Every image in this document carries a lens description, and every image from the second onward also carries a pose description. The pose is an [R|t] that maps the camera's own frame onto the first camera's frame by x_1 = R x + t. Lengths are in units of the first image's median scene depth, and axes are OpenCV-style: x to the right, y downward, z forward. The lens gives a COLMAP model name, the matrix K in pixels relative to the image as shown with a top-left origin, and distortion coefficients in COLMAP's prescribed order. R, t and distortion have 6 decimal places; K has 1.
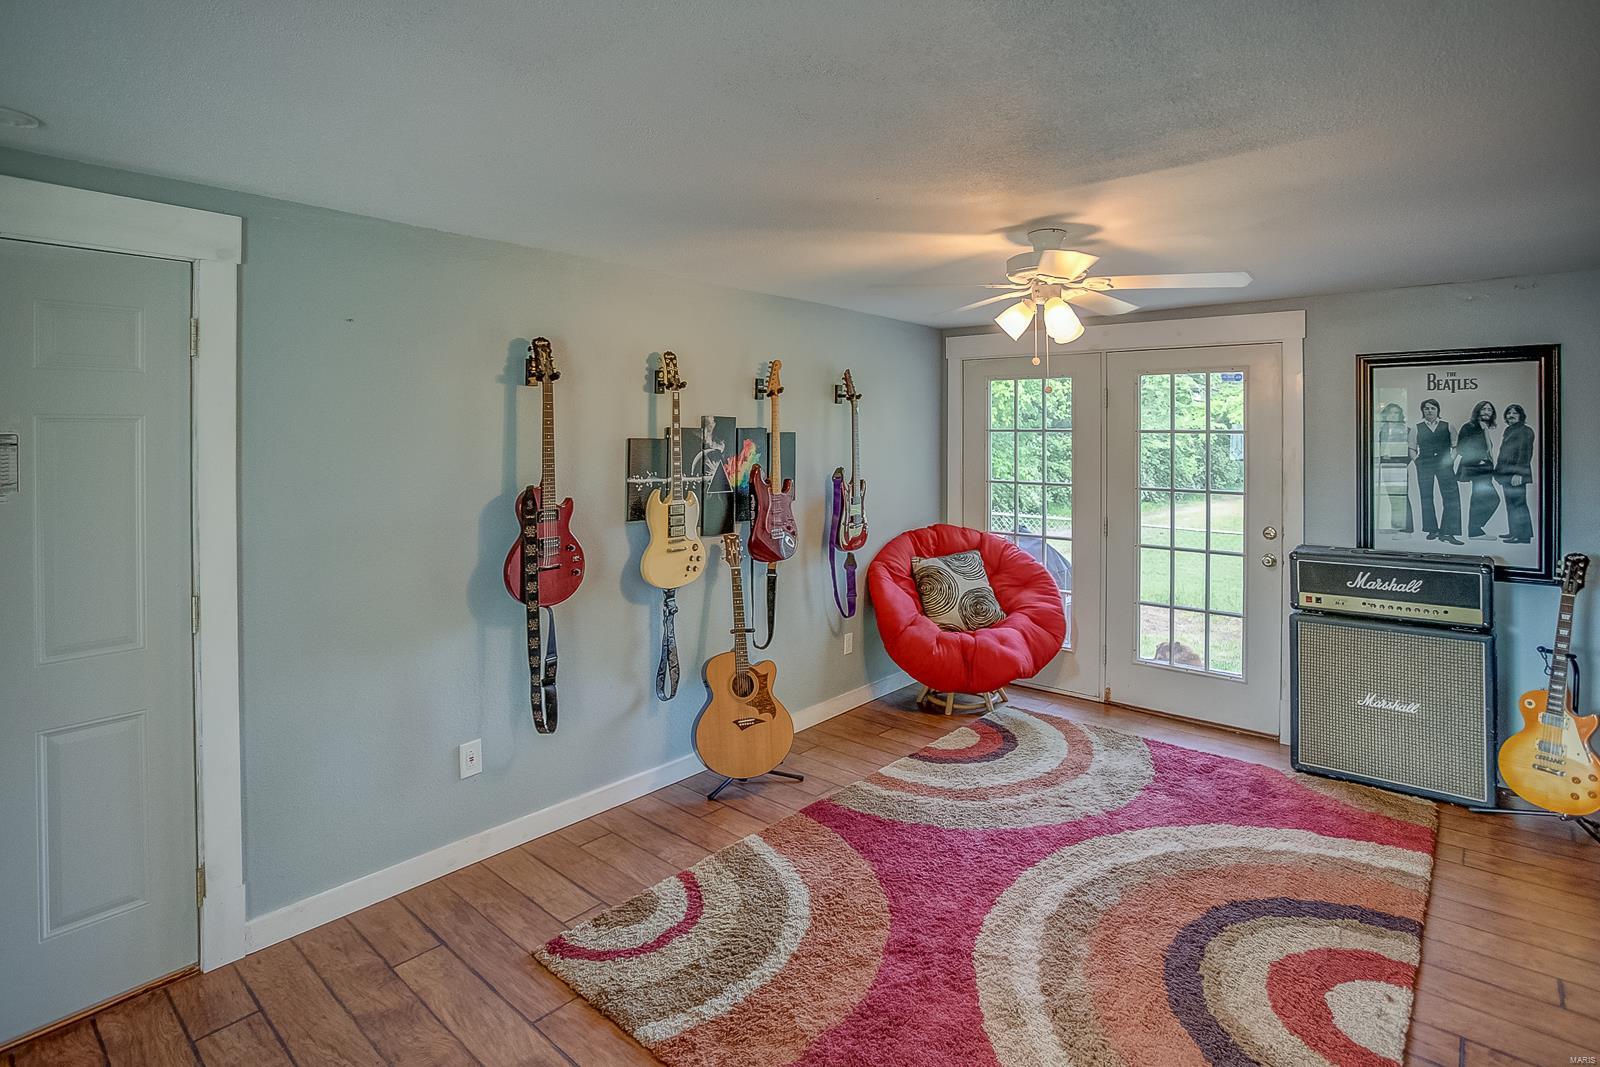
lens RADIAL K [[807.0, 0, 816.6], [0, 807.0, 450.8], [0, 0, 1]] dist [-0.065557, 0.022541]
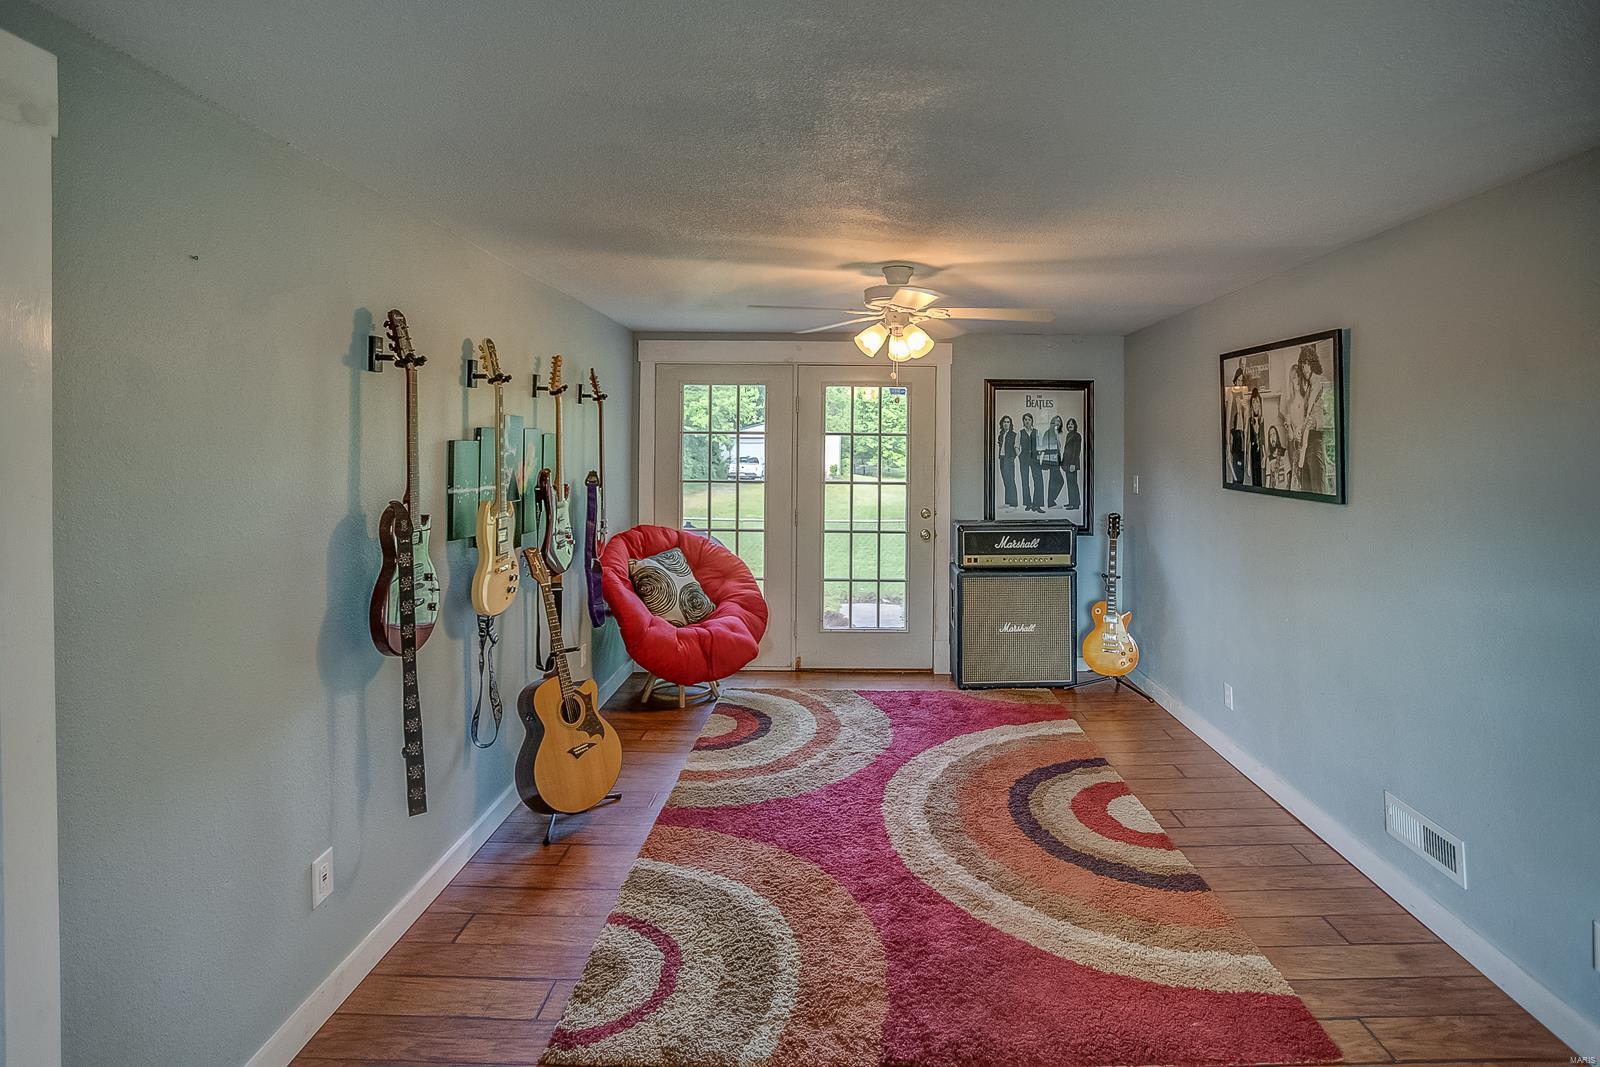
lens RADIAL K [[807.0, 0, 816.6], [0, 807.0, 450.8], [0, 0, 1]] dist [-0.065557, 0.022541]
pose [[0.758648, -0.006931, 0.651464, -0.490920], [0.008318, 0.999965, 0.000953, -0.001720], [-0.651448, 0.004696, 0.758679, 0.134240]]
